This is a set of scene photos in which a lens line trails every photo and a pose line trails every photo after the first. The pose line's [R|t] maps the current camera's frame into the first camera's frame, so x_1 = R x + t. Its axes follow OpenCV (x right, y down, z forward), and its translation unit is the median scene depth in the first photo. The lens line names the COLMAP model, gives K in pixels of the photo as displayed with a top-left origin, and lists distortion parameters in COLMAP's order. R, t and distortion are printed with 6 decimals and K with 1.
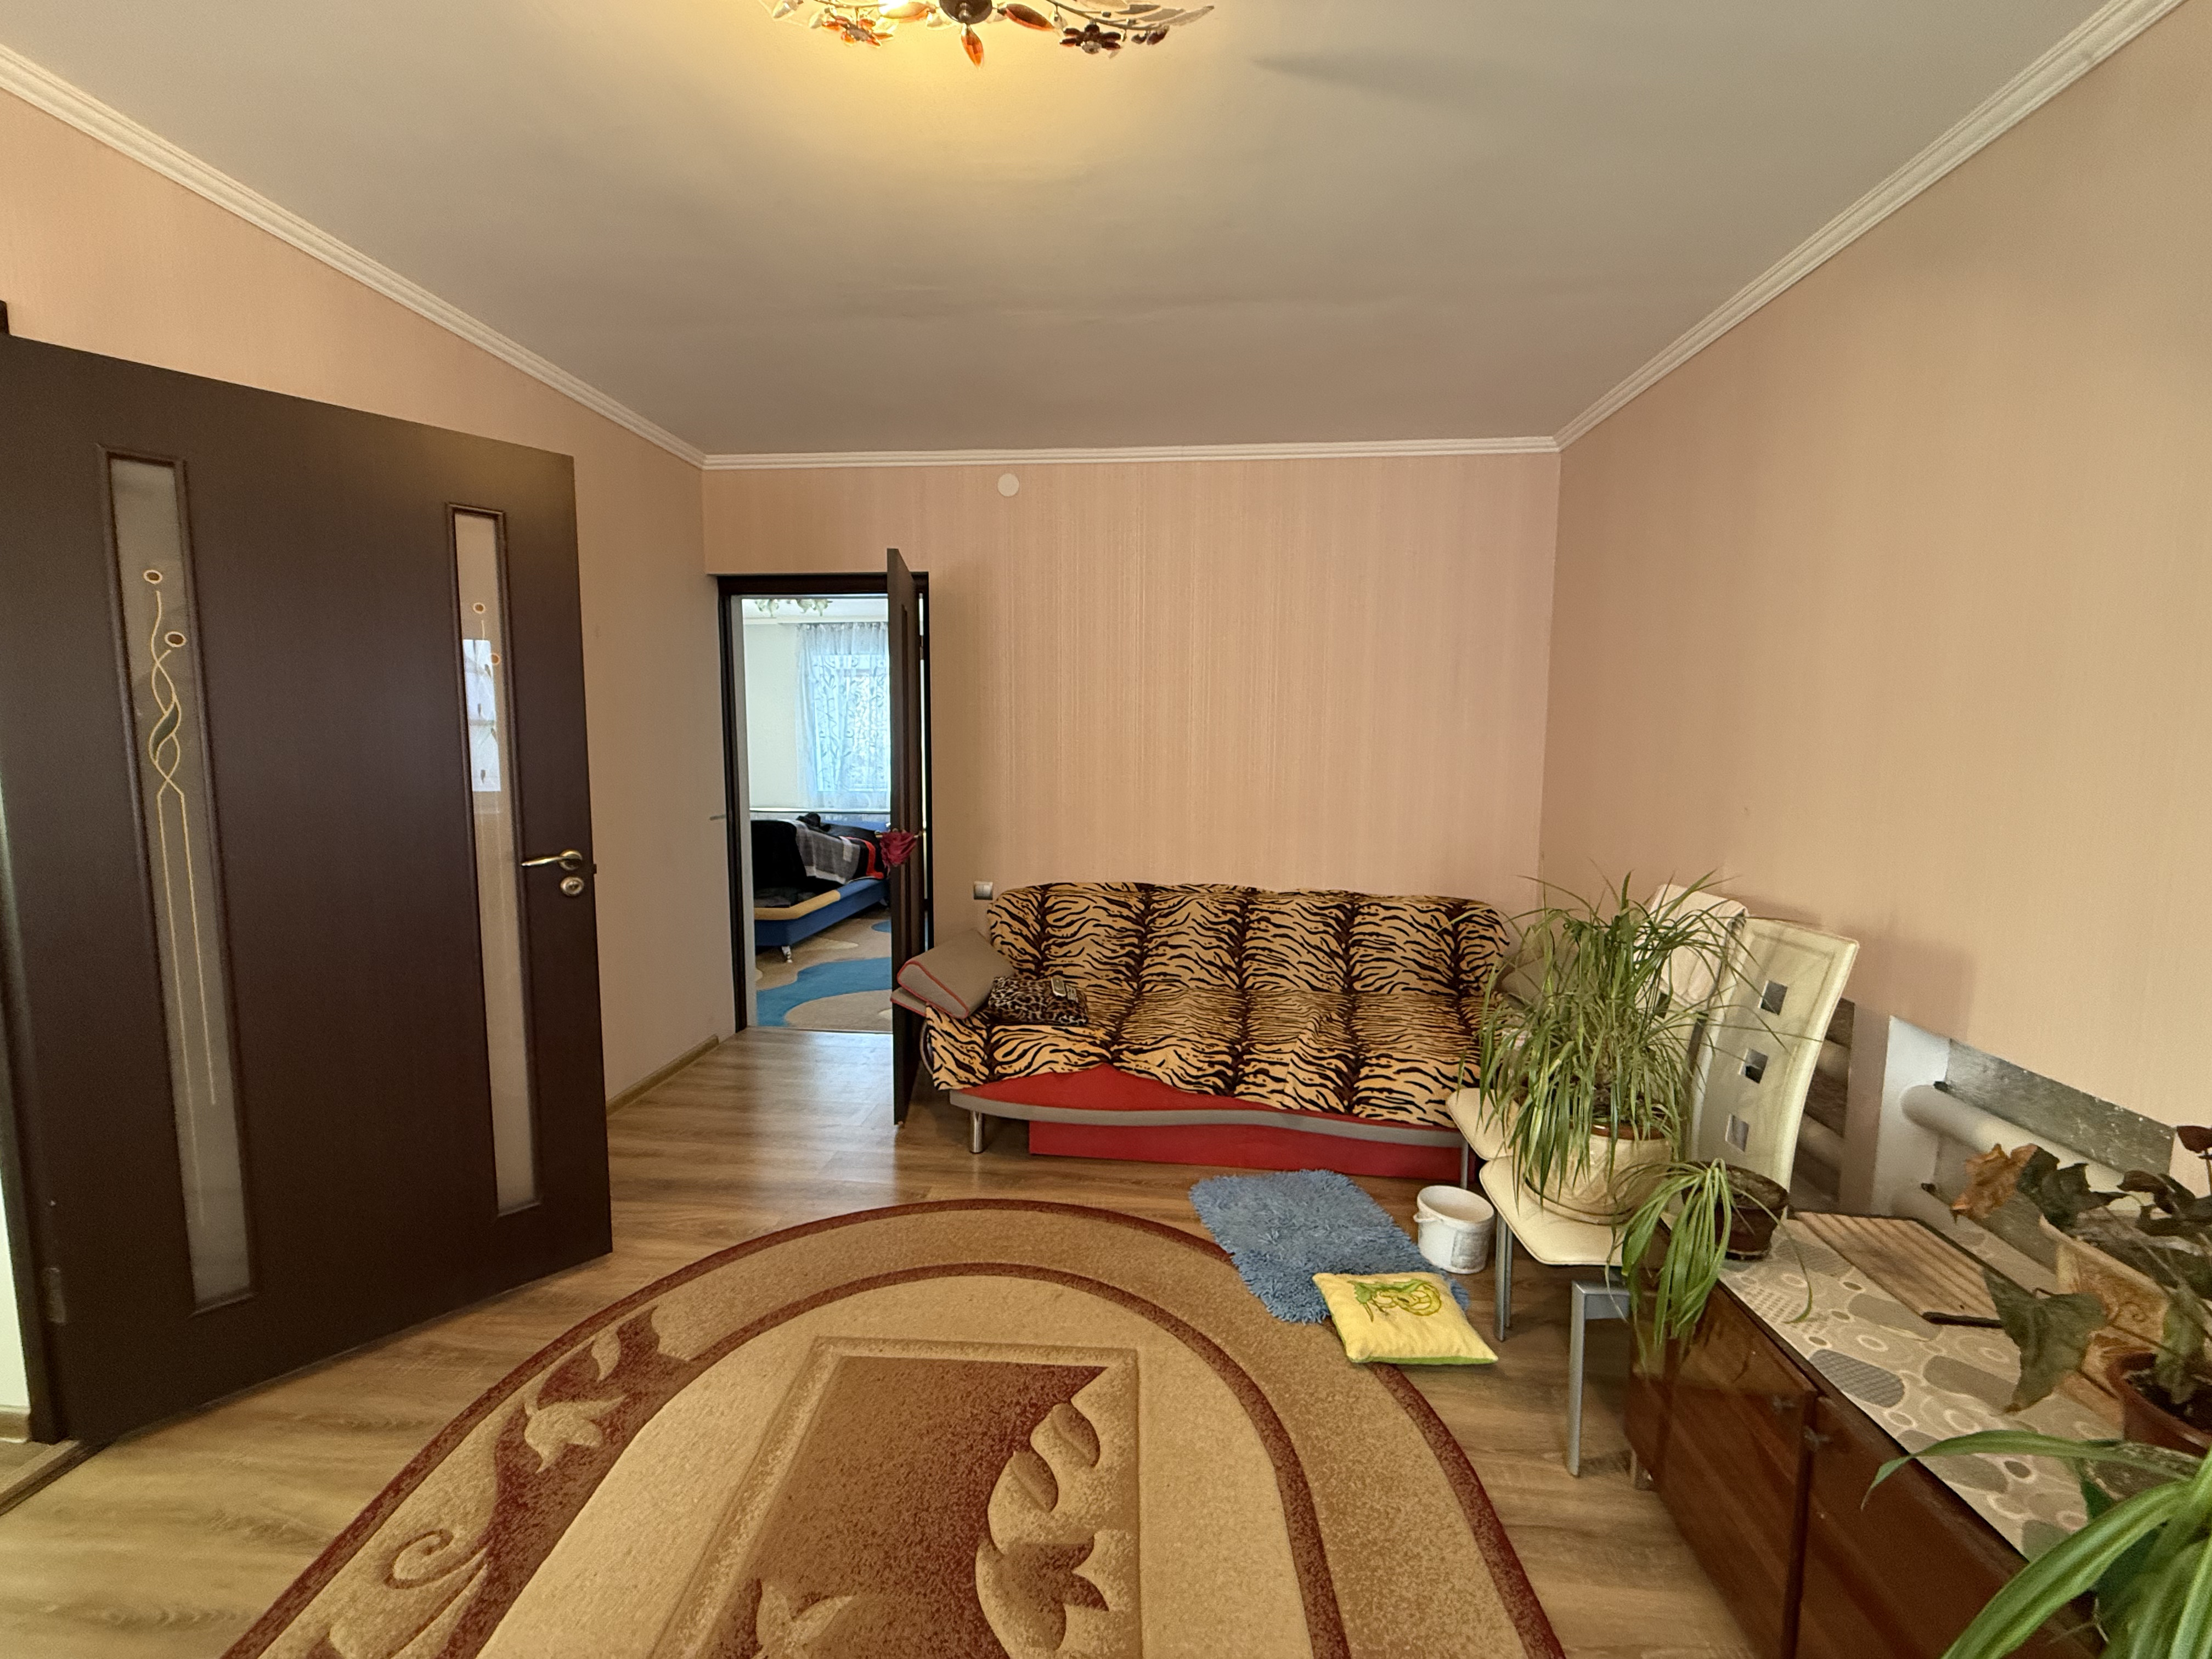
lens RADIAL K [[872.4, 0, 1102.7], [0, 872.4, 826.5], [0, 0, 1]] dist [-0.002358, -0.000443]
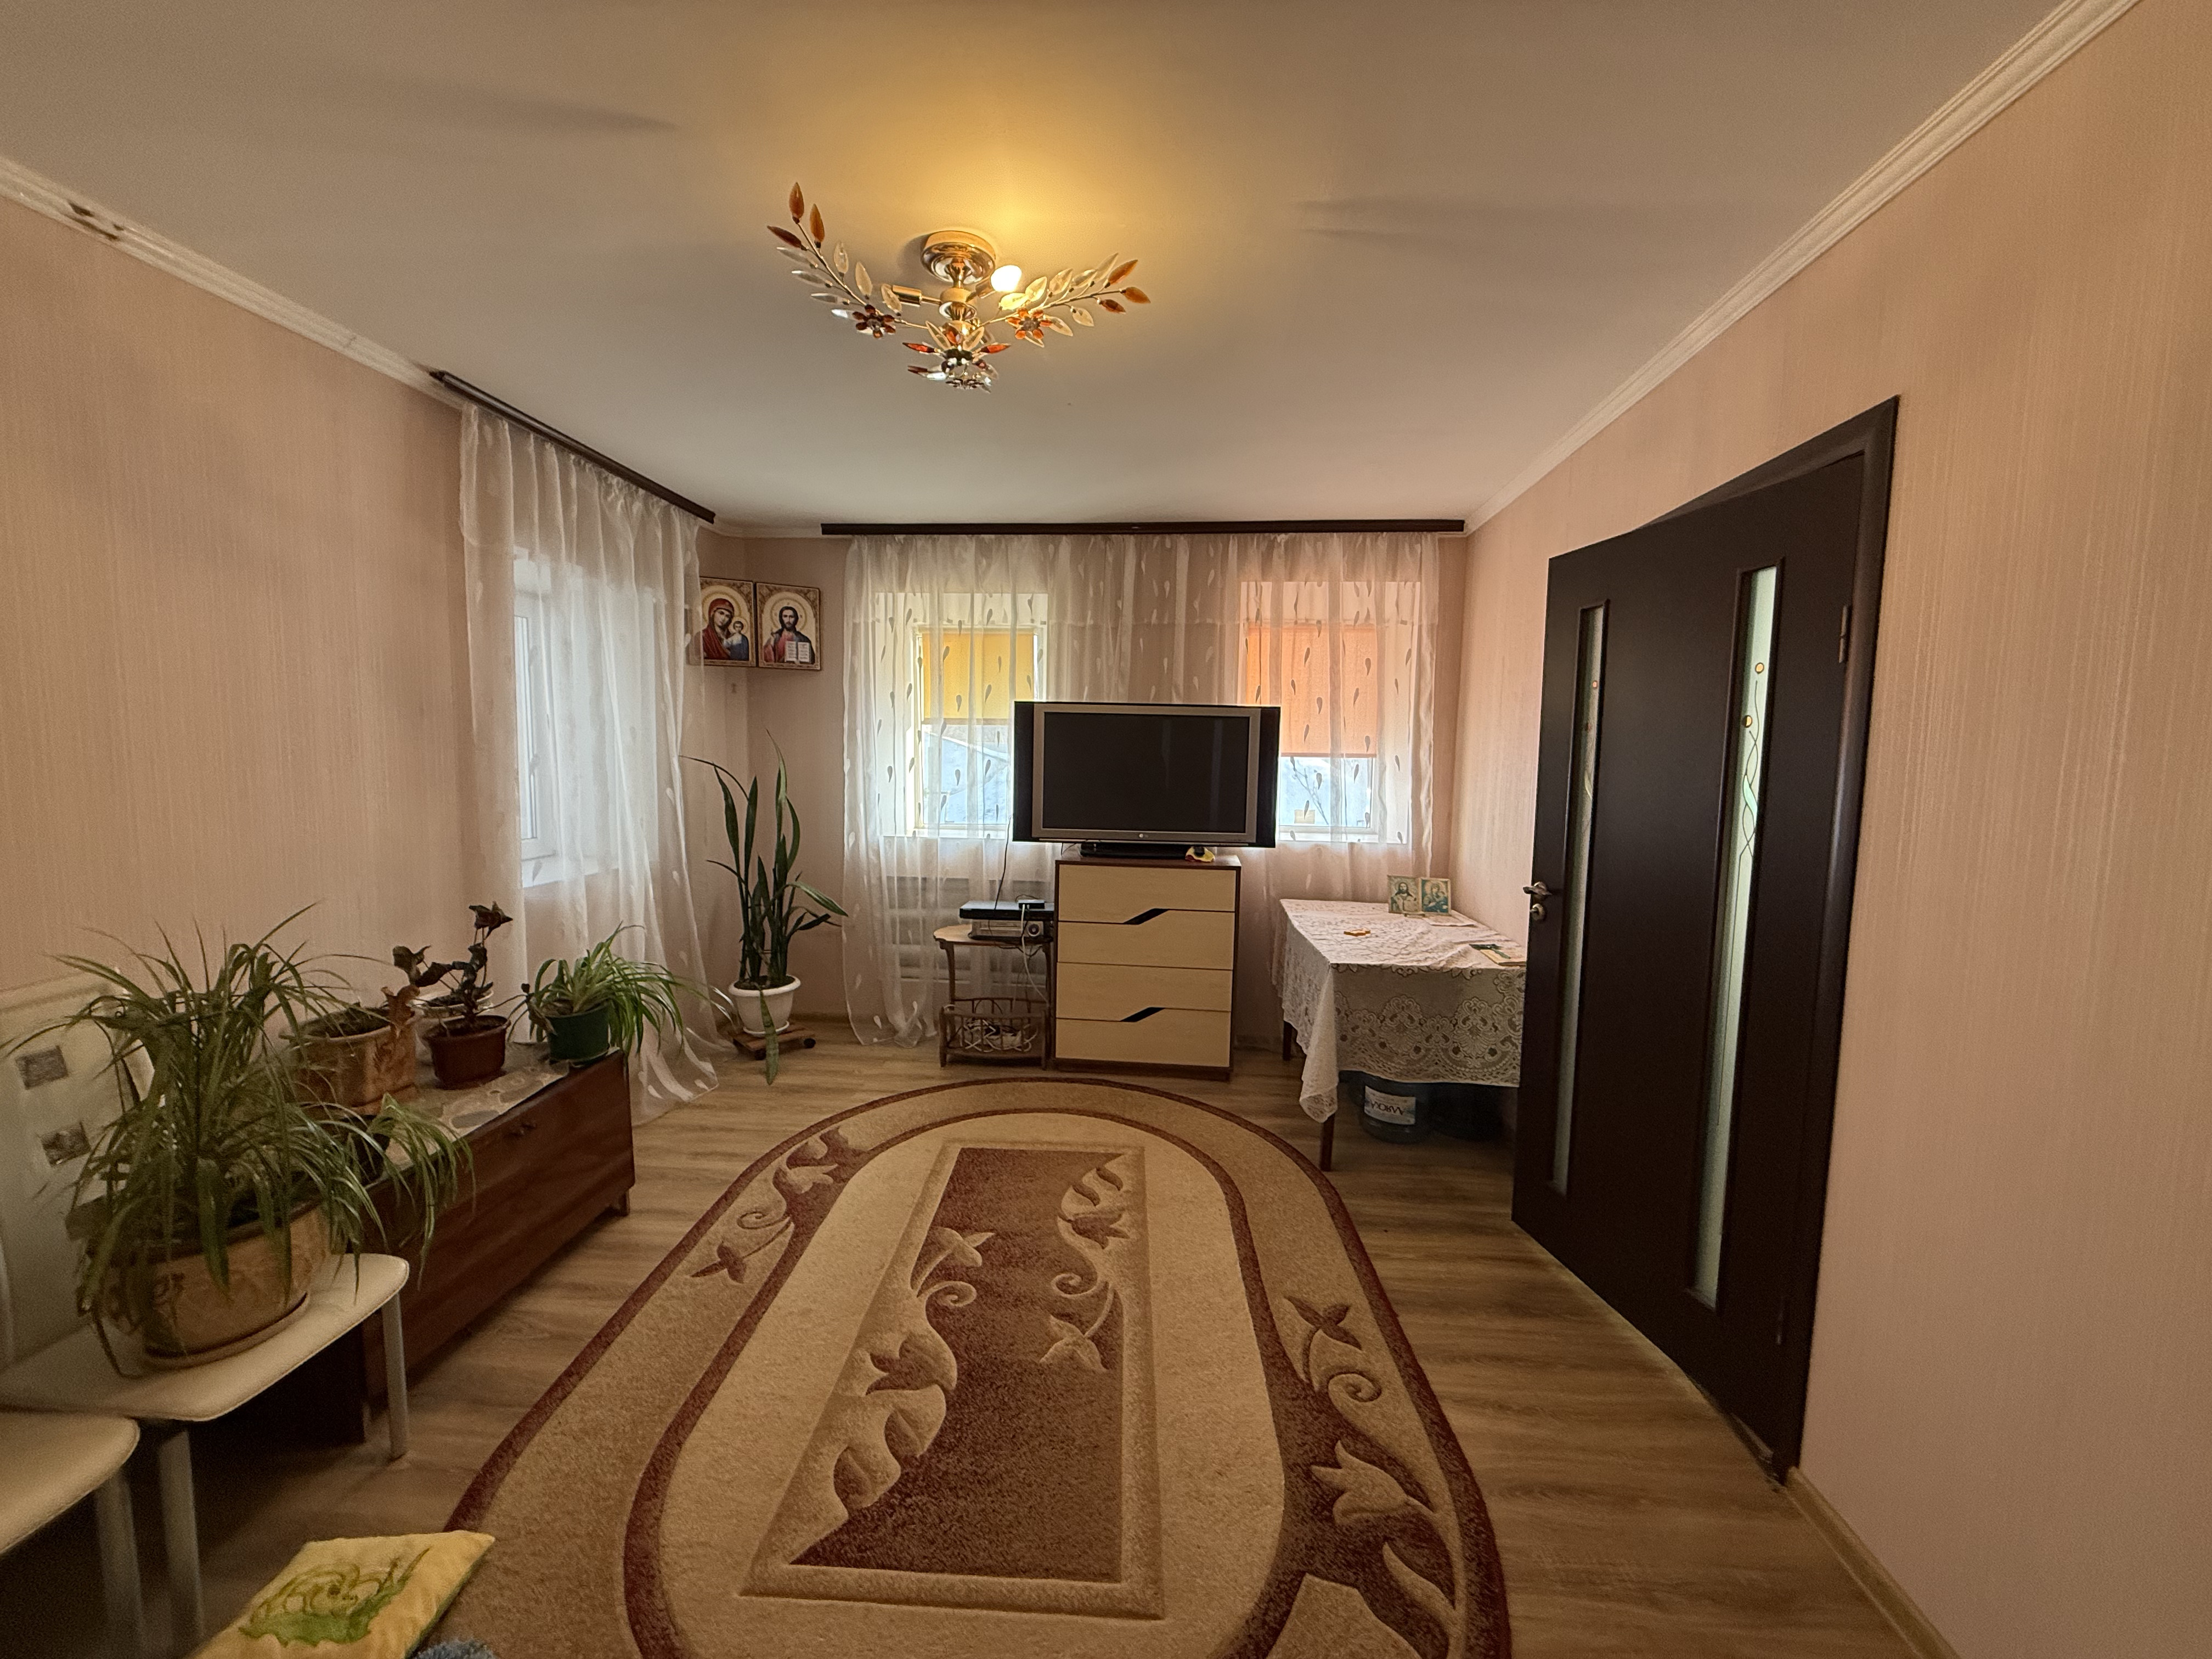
lens RADIAL K [[872.4, 0, 1114.2], [0, 872.4, 827.6], [0, 0, 1]] dist [-0.002358, -0.000443]
pose [[-0.999548, -0.025292, -0.016247, -0.323030], [-0.028067, 0.978747, 0.203140, -0.279358], [0.010764, 0.203504, -0.979015, 2.009018]]
